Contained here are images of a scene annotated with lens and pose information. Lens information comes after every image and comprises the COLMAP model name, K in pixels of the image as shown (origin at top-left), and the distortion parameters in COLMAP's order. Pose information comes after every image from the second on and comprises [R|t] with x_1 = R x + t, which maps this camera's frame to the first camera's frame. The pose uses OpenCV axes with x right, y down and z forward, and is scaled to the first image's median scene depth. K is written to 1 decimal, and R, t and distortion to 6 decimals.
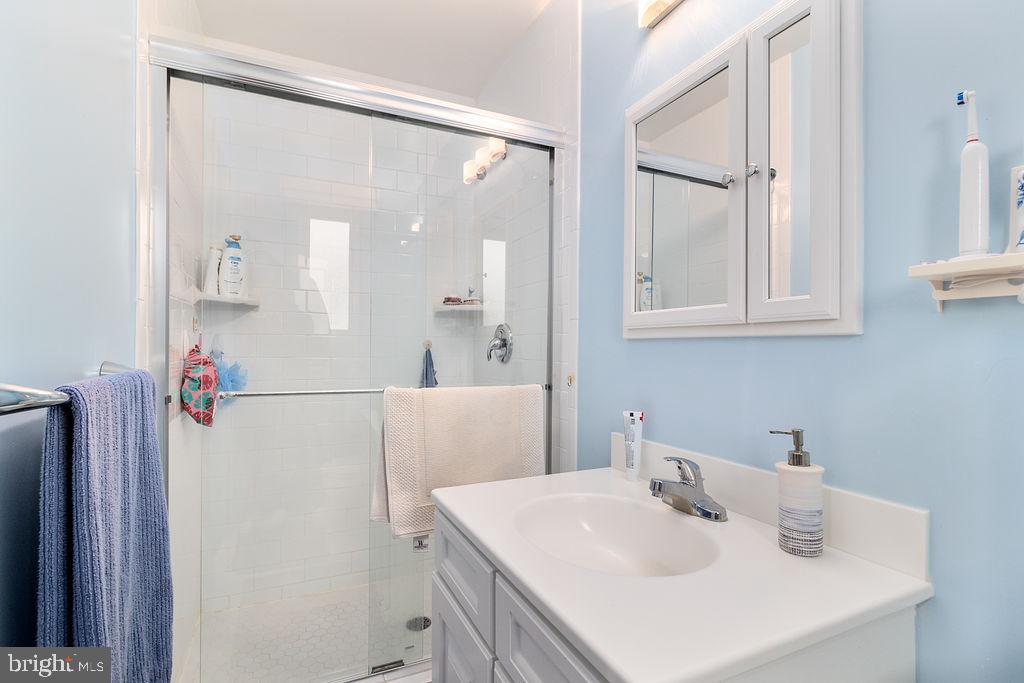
lens RADIAL K [[474.4, 0, 517.5], [0, 474.4, 343.6], [0, 0, 1]] dist [-0.003804, 0.000780]
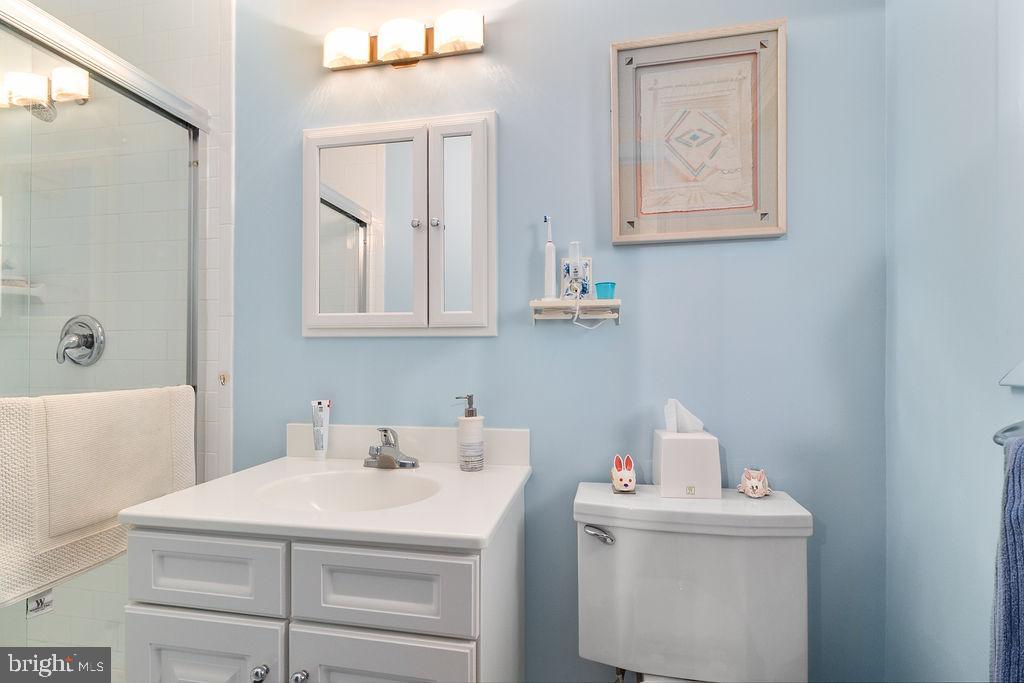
lens RADIAL K [[474.4, 0, 504.1], [0, 474.4, 345.6], [0, 0, 1]] dist [-0.003804, 0.000780]
pose [[0.615378, 0.005223, 0.788215, -0.487208], [-0.004215, 0.999986, -0.003335, 0.016335], [-0.788221, -0.001271, 0.615391, -0.063250]]
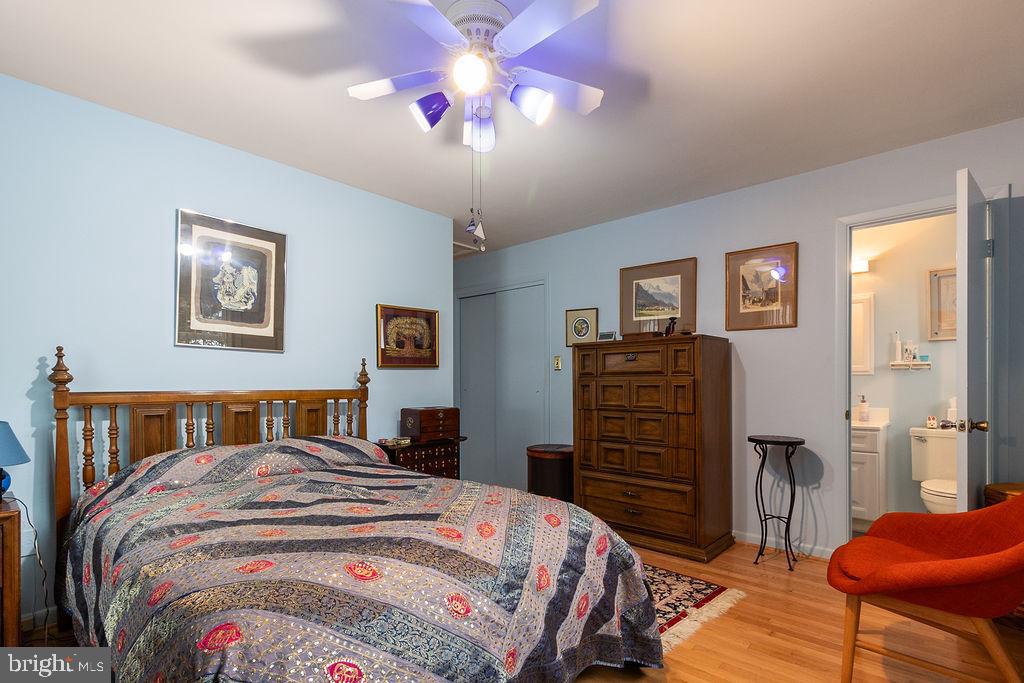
lens RADIAL K [[474.4, 0, 510.4], [0, 474.4, 382.8], [0, 0, 1]] dist [-0.003804, 0.000780]
pose [[0.937558, -0.001224, 0.347826, -3.427247], [-0.001233, 0.999976, 0.006842, 0.026867], [-0.347826, -0.006843, 0.937534, -1.724068]]
